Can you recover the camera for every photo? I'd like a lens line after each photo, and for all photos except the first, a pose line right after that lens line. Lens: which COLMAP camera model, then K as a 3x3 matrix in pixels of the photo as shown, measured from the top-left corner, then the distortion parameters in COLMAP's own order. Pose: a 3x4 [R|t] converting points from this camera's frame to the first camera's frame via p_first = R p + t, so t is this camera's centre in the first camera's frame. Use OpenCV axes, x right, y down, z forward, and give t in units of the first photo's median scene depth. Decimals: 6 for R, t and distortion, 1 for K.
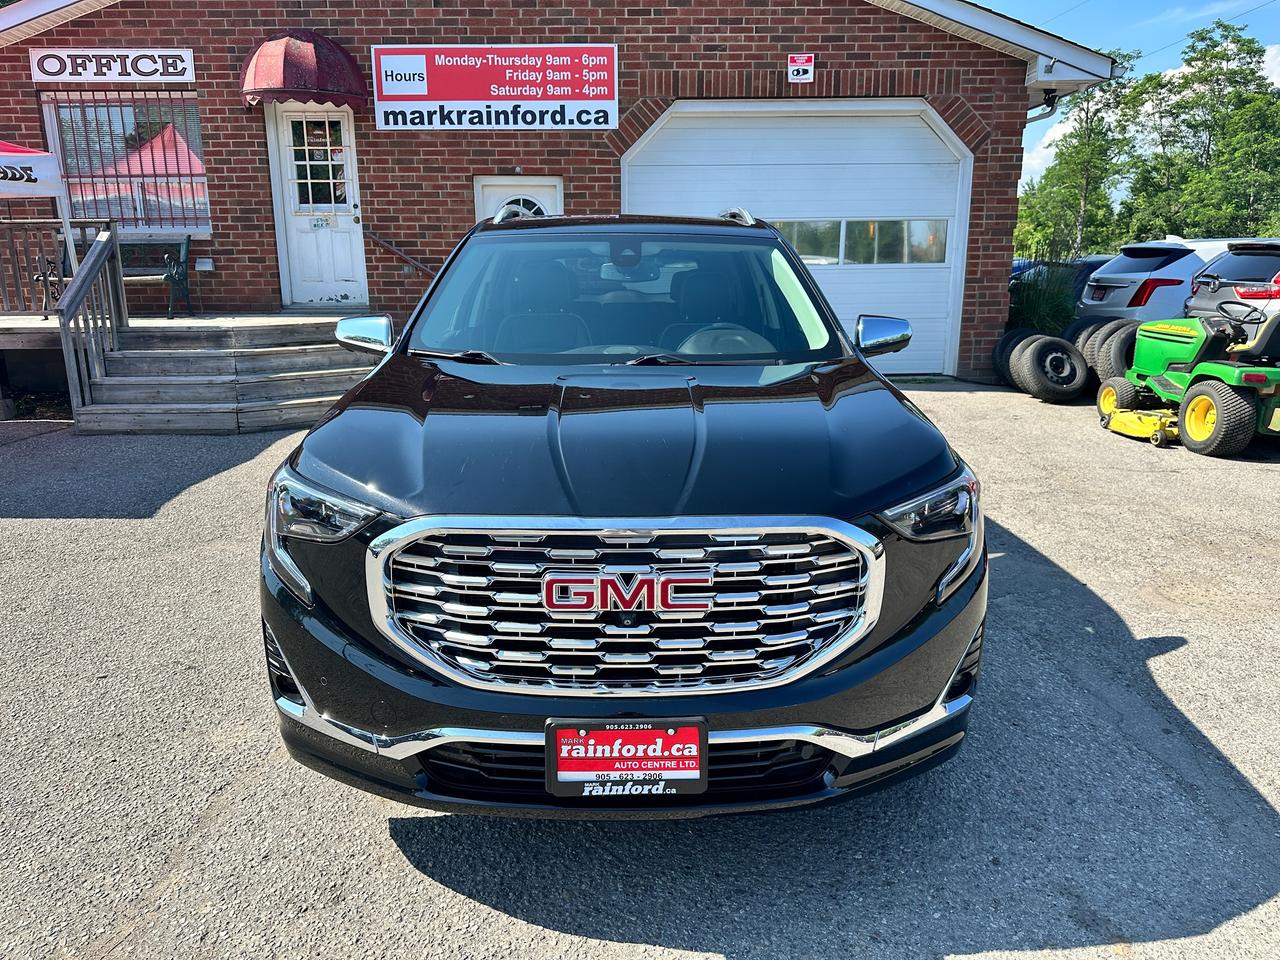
lens RADIAL K [[946.4, 0, 640.0], [0, 946.4, 480.0], [0, 0, 1]] dist [0.020065, -0.027814]
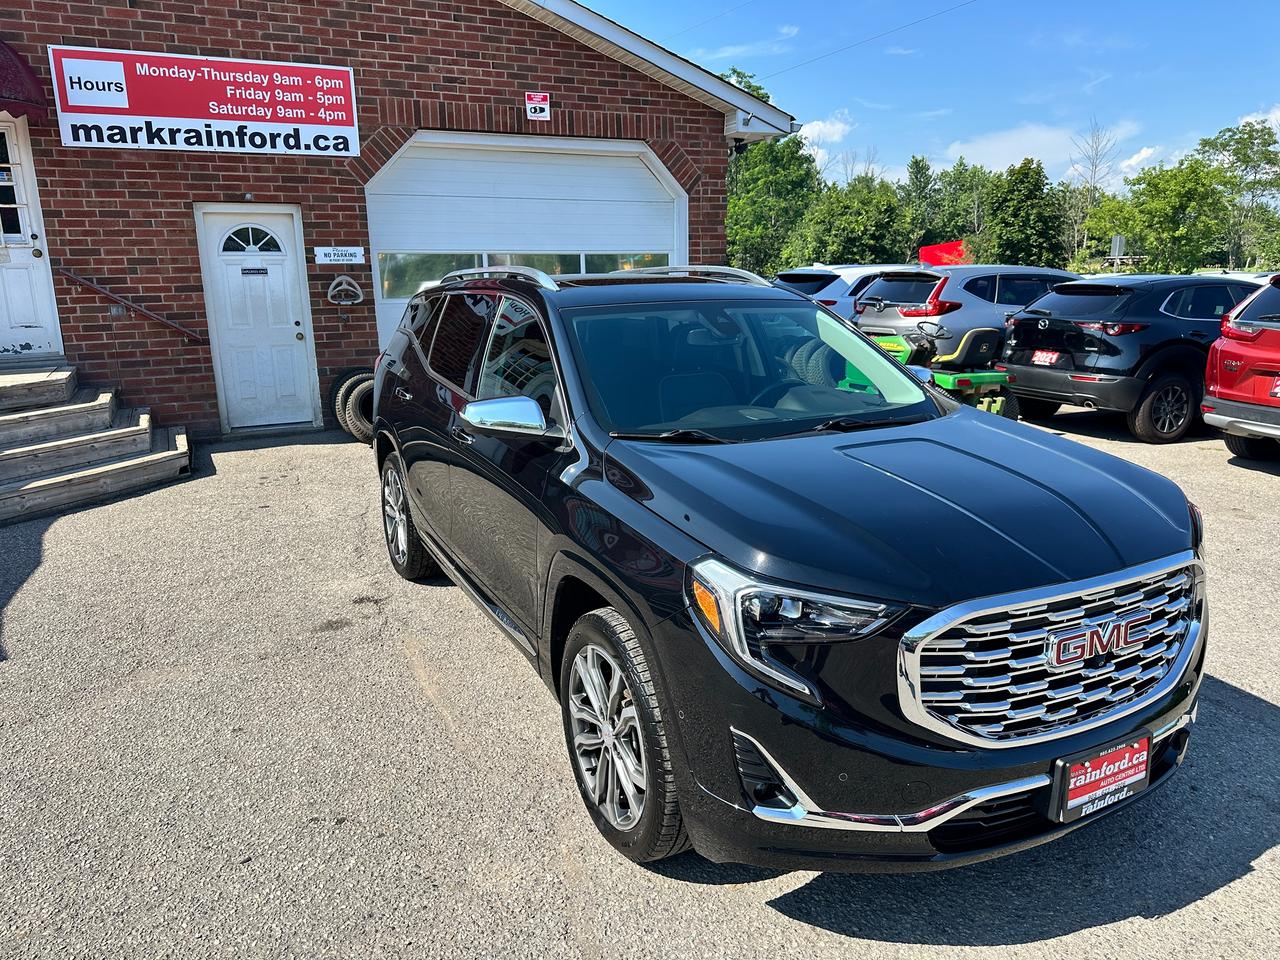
lens RADIAL K [[946.4, 0, 640.0], [0, 946.4, 480.0], [0, 0, 1]] dist [0.020065, -0.027814]
pose [[0.889444, -0.109927, 0.443627, -0.231463], [0.112844, 0.993413, 0.019914, -0.037813], [-0.442894, 0.032348, 0.895990, 0.039444]]
